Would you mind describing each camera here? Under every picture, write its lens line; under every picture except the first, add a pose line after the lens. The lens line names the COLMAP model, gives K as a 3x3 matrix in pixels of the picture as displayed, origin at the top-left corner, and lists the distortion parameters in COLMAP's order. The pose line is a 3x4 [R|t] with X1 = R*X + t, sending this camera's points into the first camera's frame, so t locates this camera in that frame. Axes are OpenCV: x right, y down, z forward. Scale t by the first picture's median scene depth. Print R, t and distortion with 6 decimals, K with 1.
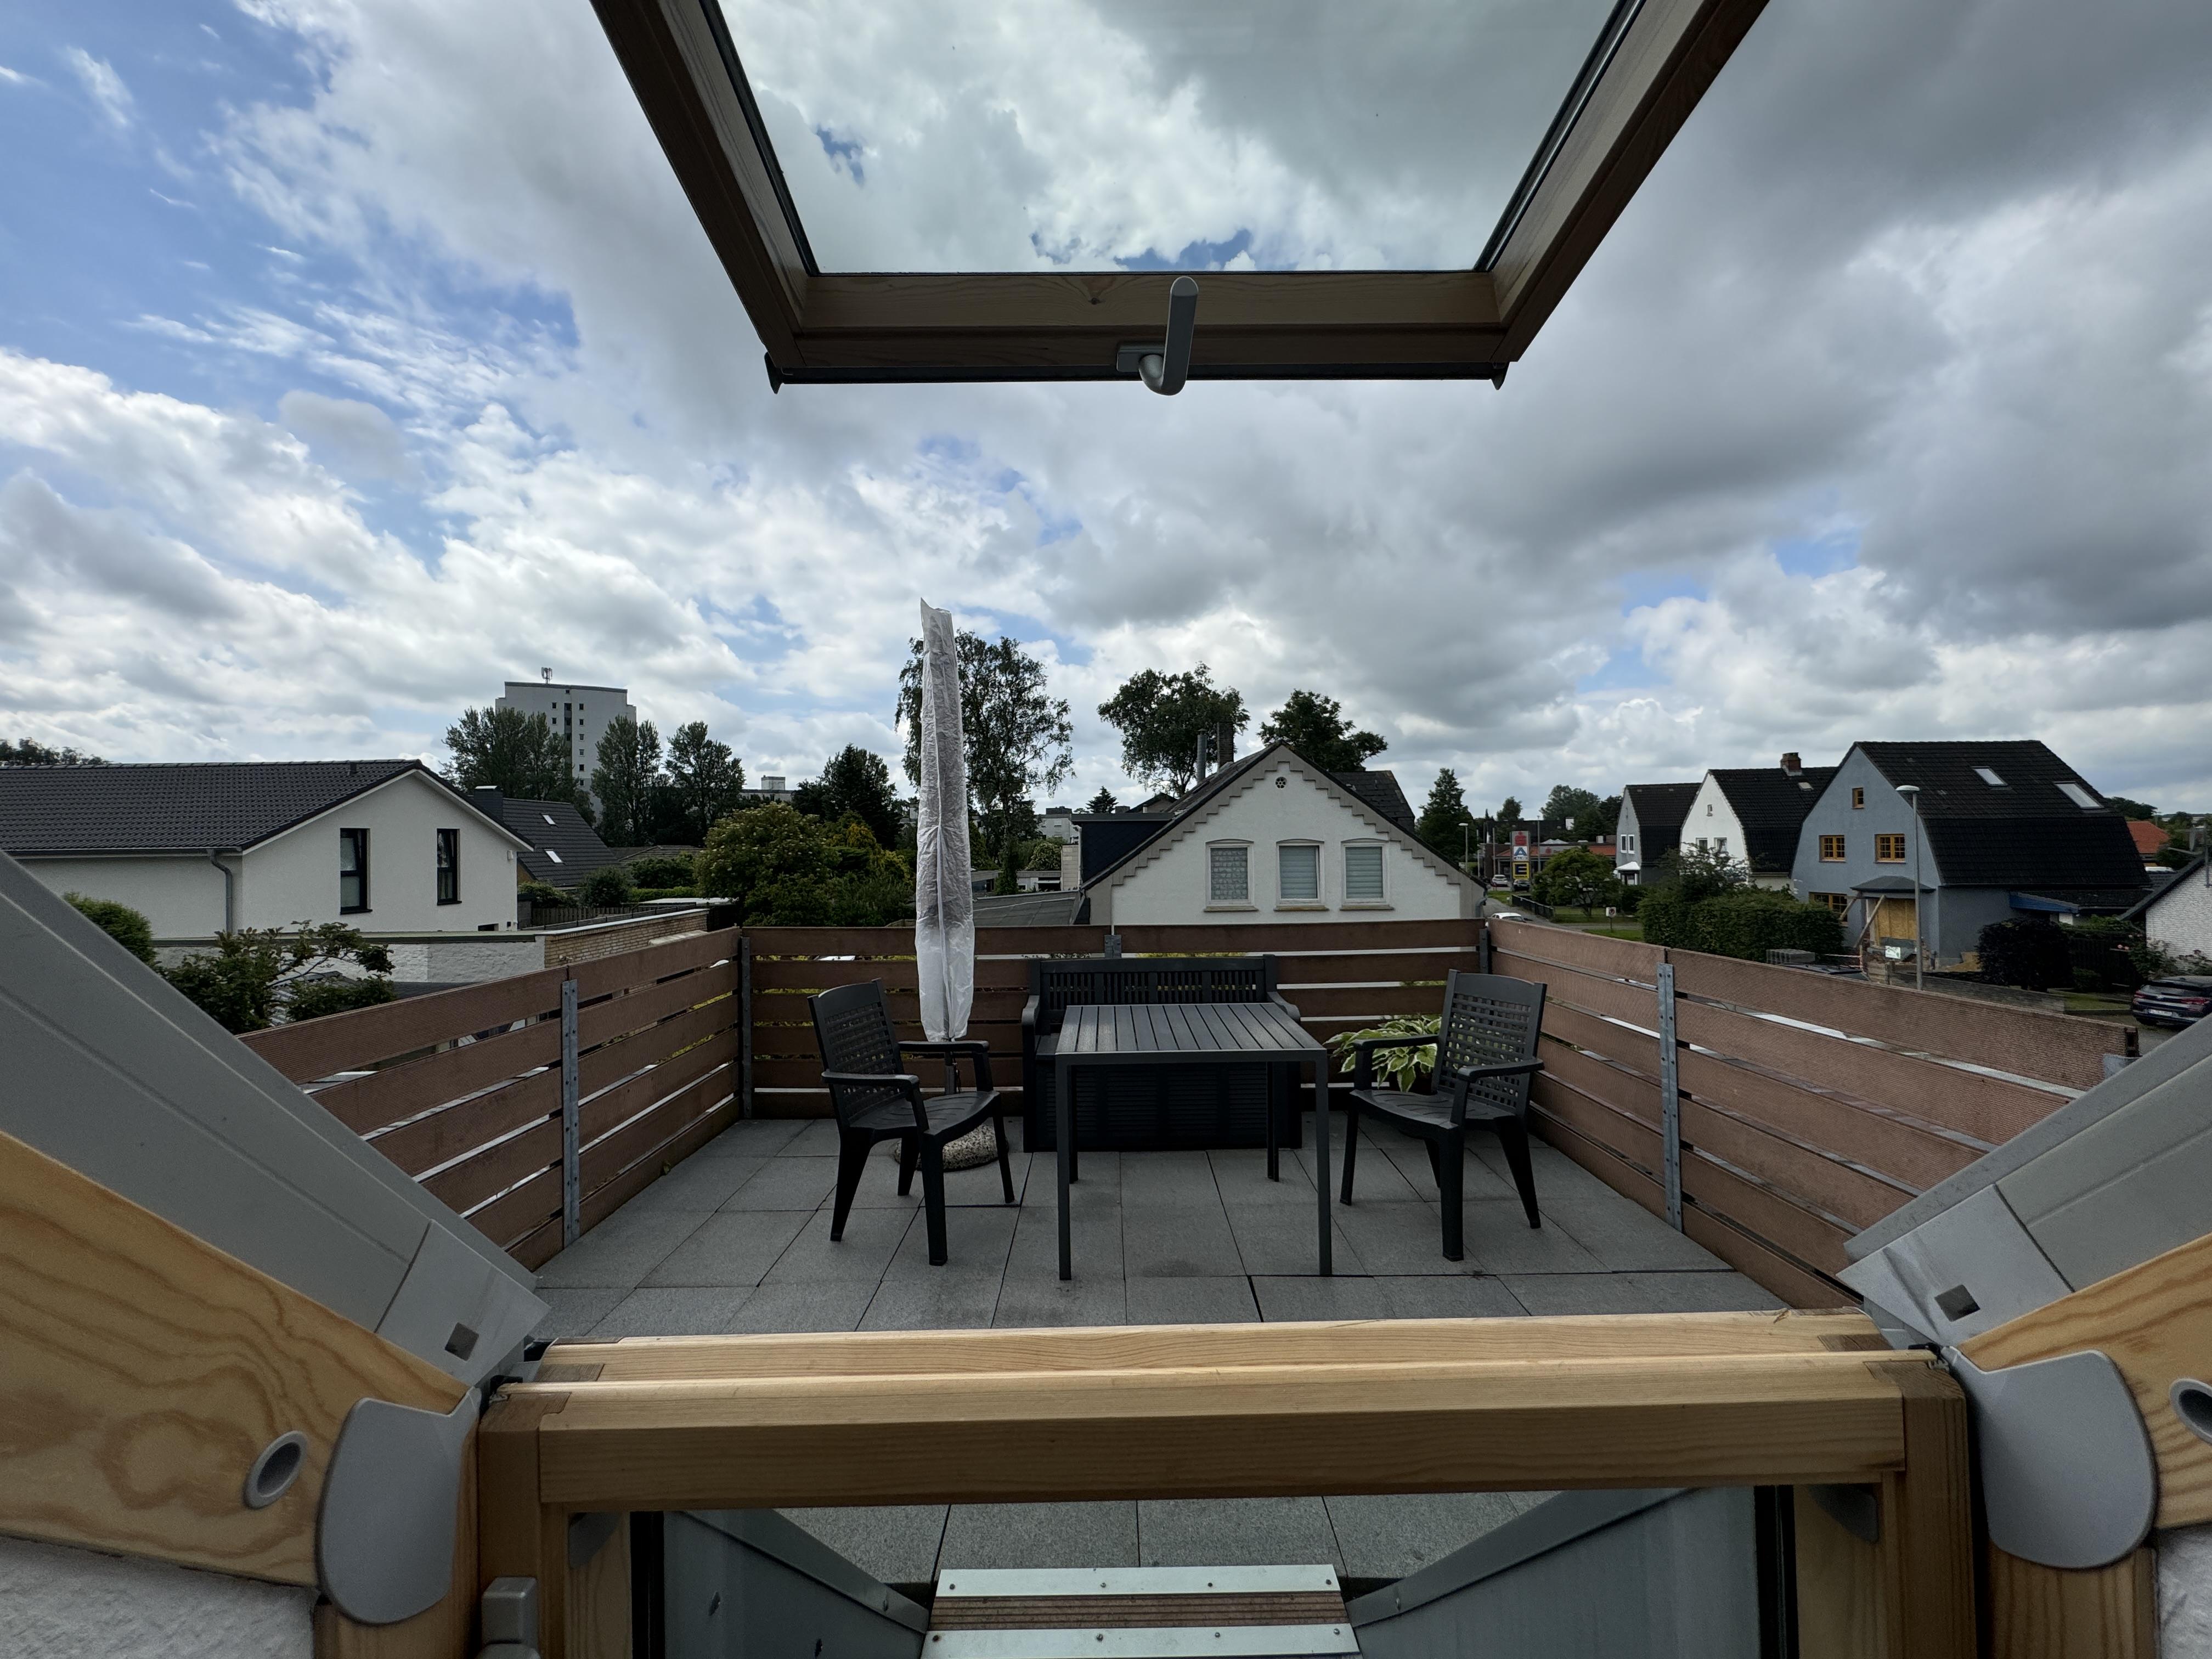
lens RADIAL K [[891.2, 0, 1115.6], [0, 891.2, 836.8], [0, 0, 1]] dist [0.002333, 0.000755]
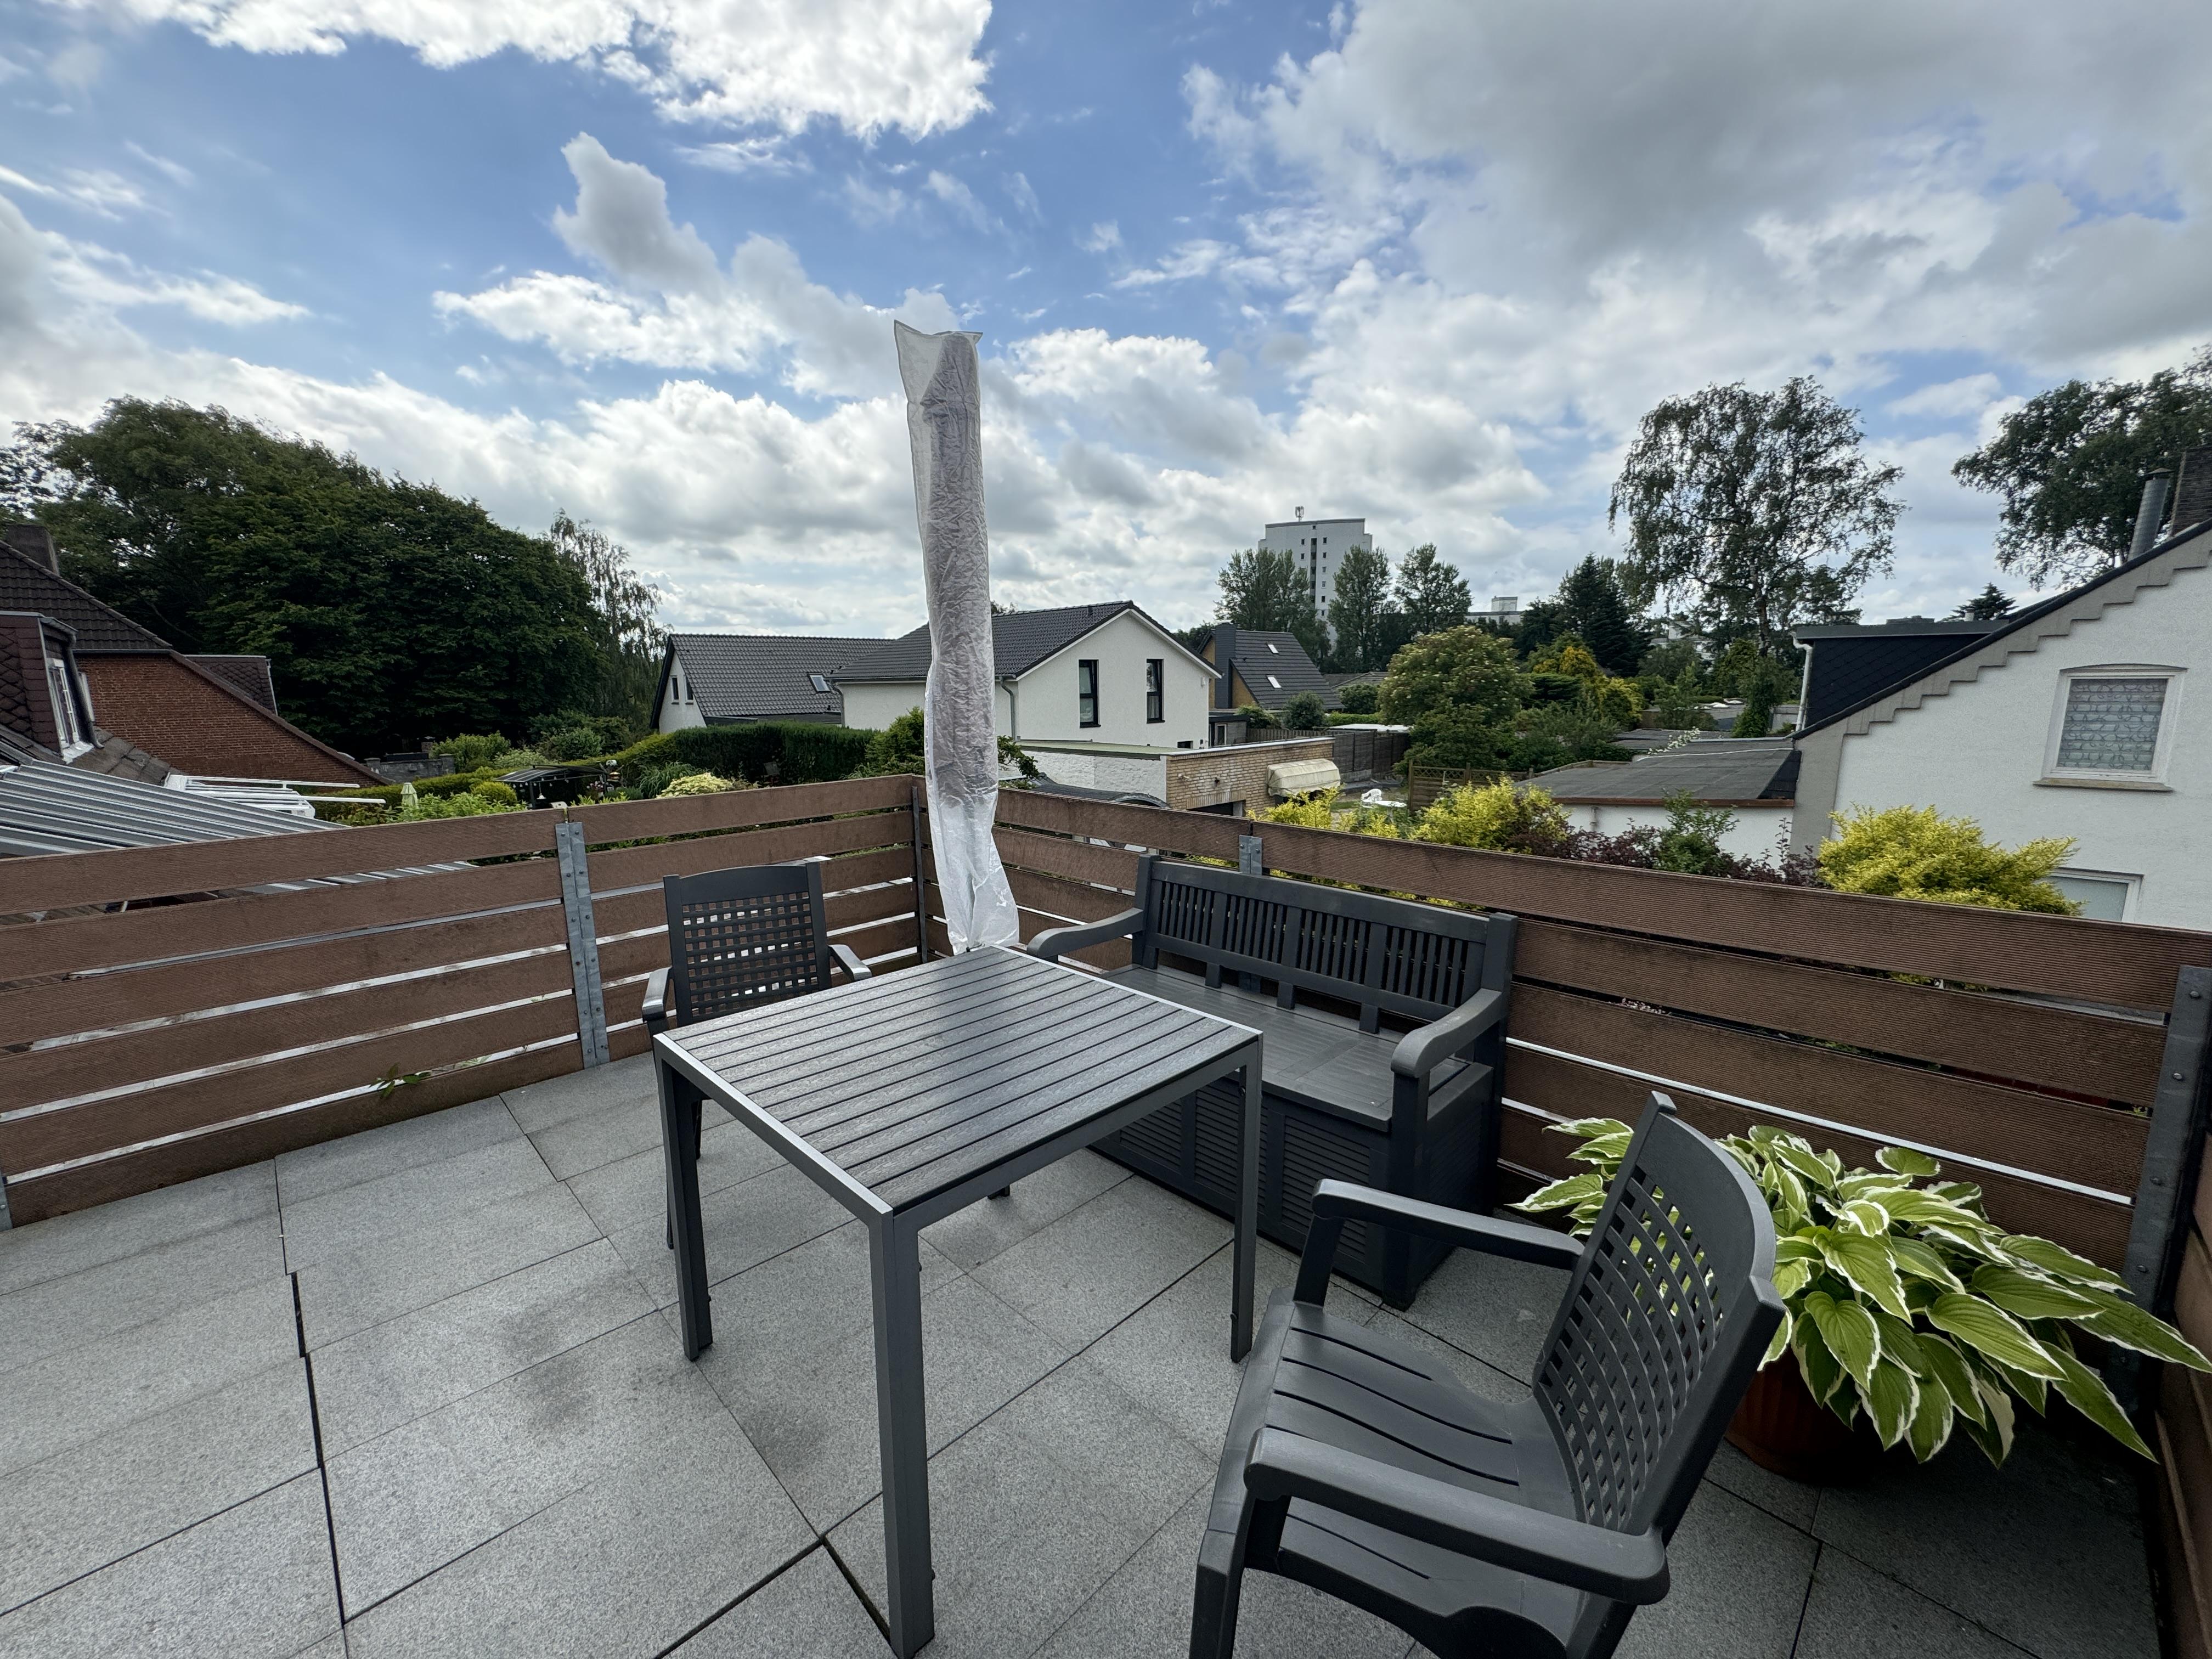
lens RADIAL K [[891.2, 0, 1177.3], [0, 891.2, 822.7], [0, 0, 1]] dist [0.002333, 0.000755]
pose [[0.708635, 0.118676, -0.695523, 0.063498], [0.007263, 0.984474, 0.175379, -0.001034], [0.705538, -0.129331, 0.696771, 0.086251]]
